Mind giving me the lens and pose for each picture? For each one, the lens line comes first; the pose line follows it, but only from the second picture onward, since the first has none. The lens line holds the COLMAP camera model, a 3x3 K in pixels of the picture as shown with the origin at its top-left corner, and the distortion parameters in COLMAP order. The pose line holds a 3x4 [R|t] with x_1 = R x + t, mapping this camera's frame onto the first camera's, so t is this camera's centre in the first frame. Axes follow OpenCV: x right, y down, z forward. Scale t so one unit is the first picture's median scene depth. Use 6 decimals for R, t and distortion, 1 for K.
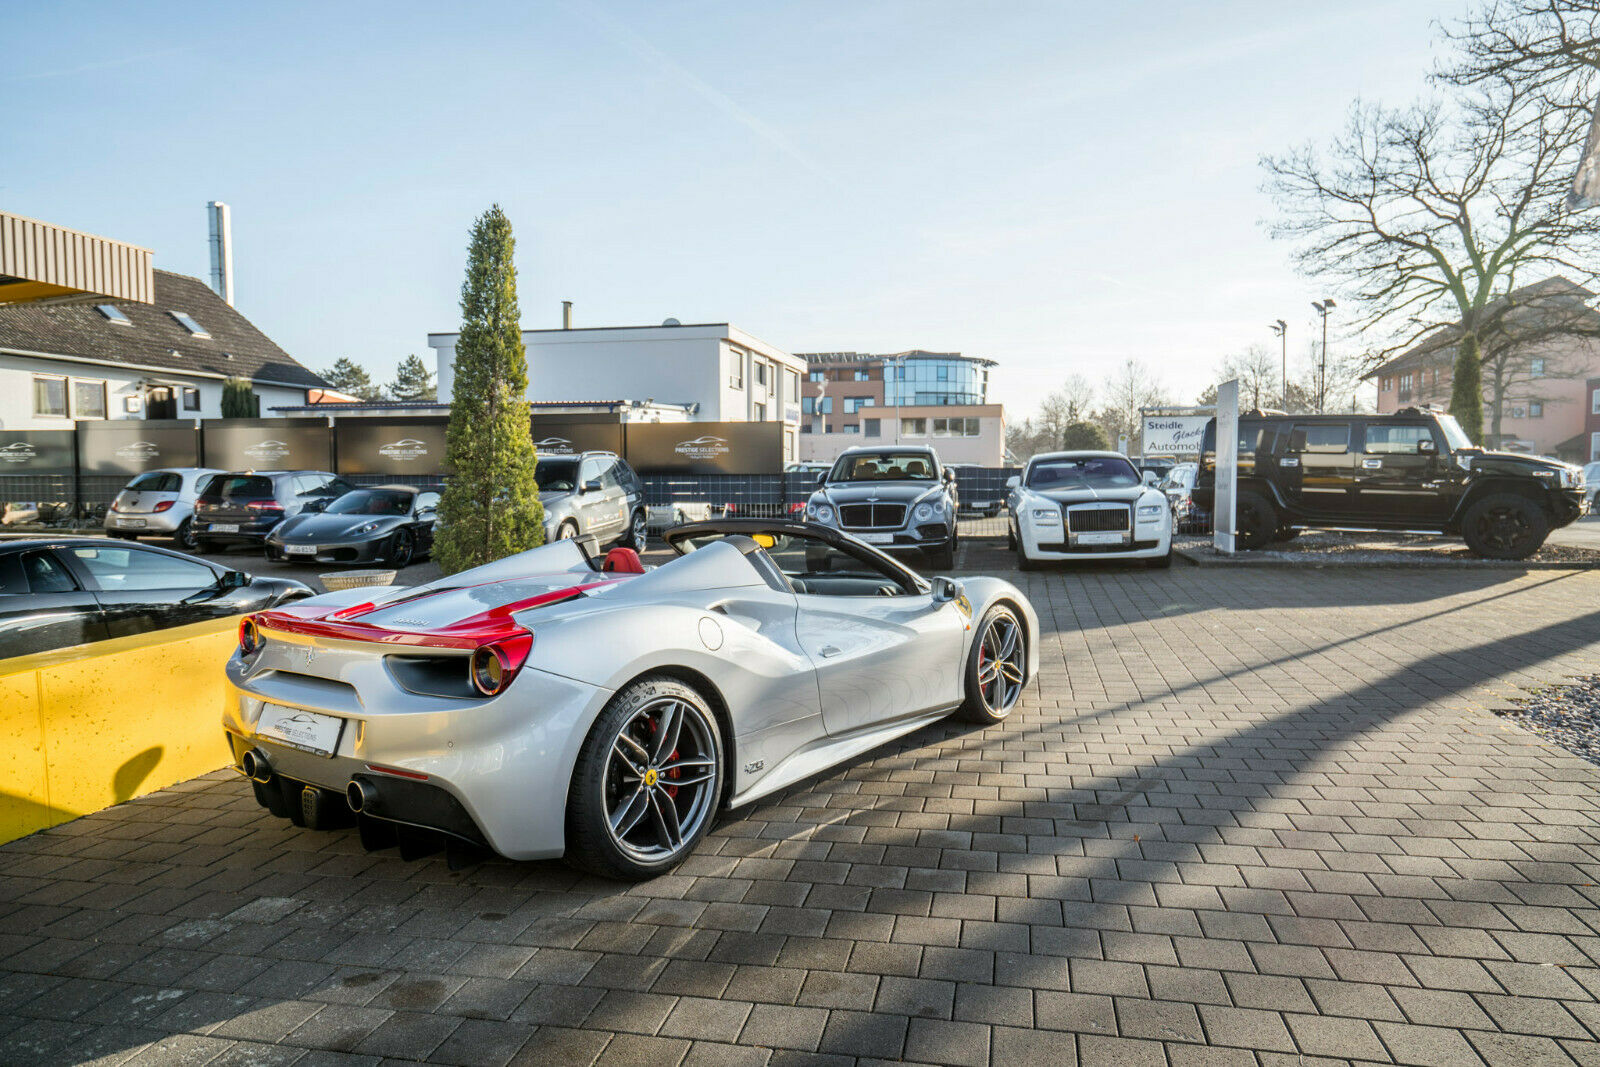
lens RADIAL K [[1034.6, 0, 800.0], [0, 1034.6, 533.5], [0, 0, 1]] dist [0.005558, 0.000248]
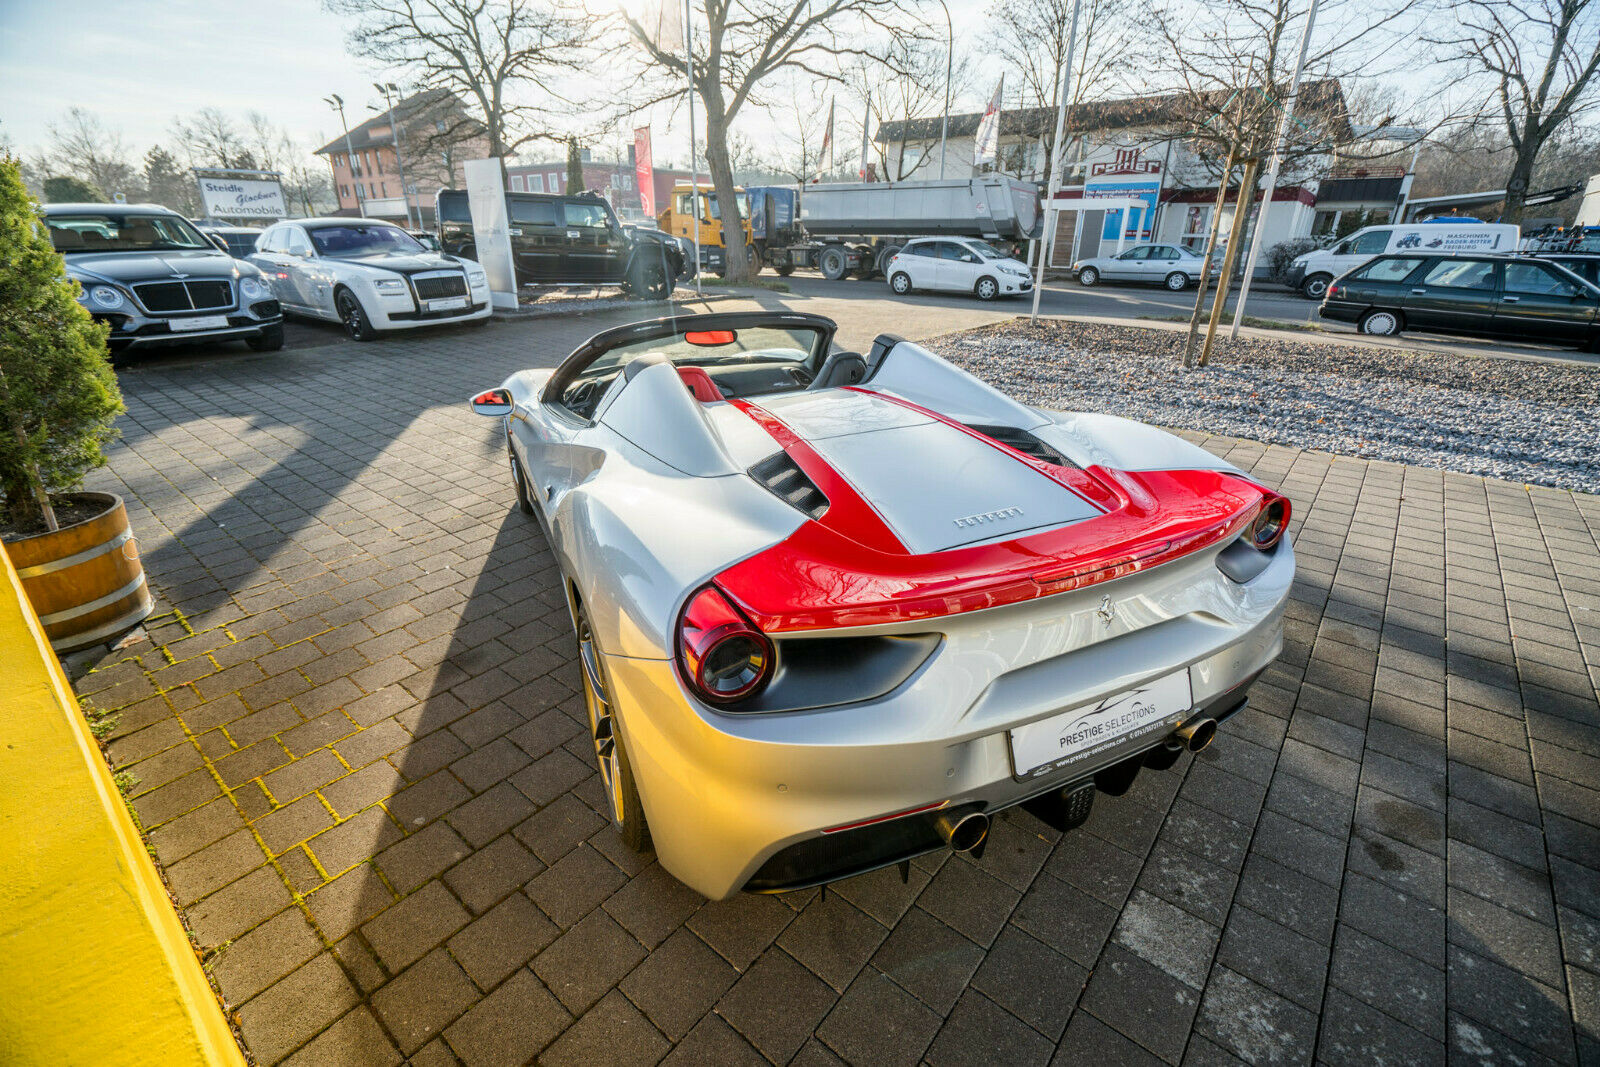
lens RADIAL K [[710.2, 0, 795.3], [0, 710.2, 534.2], [0, 0, 1]] dist [-0.003170, 0.001061]
pose [[0.468969, -0.336377, 0.816651, -0.241191], [0.043152, 0.932257, 0.359214, -0.022421], [-0.882160, -0.133220, 0.451715, 0.266154]]
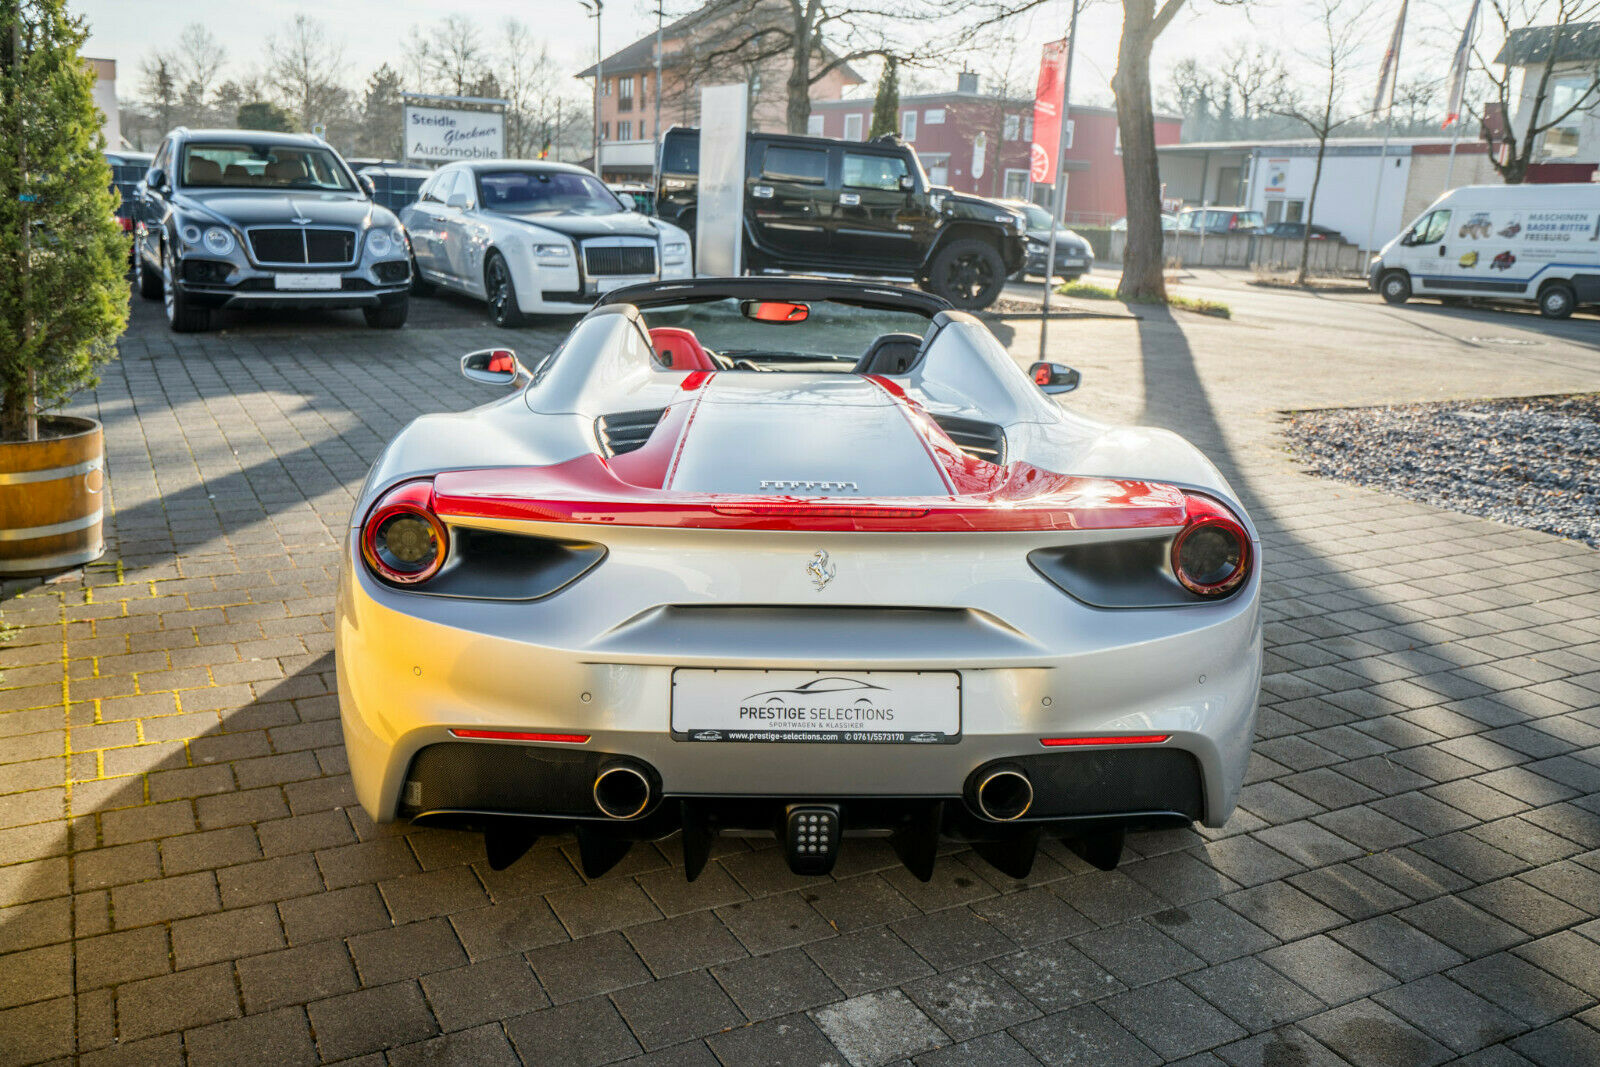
lens RADIAL K [[1342.5, 0, 800.0], [0, 1342.5, 533.5], [0, 0, 1]] dist [0.008067, 0.012503]
pose [[0.767418, -0.110697, 0.631519, -0.246956], [-0.016995, 0.981124, 0.192630, -0.008183], [-0.640922, -0.158560, 0.751051, 0.135420]]
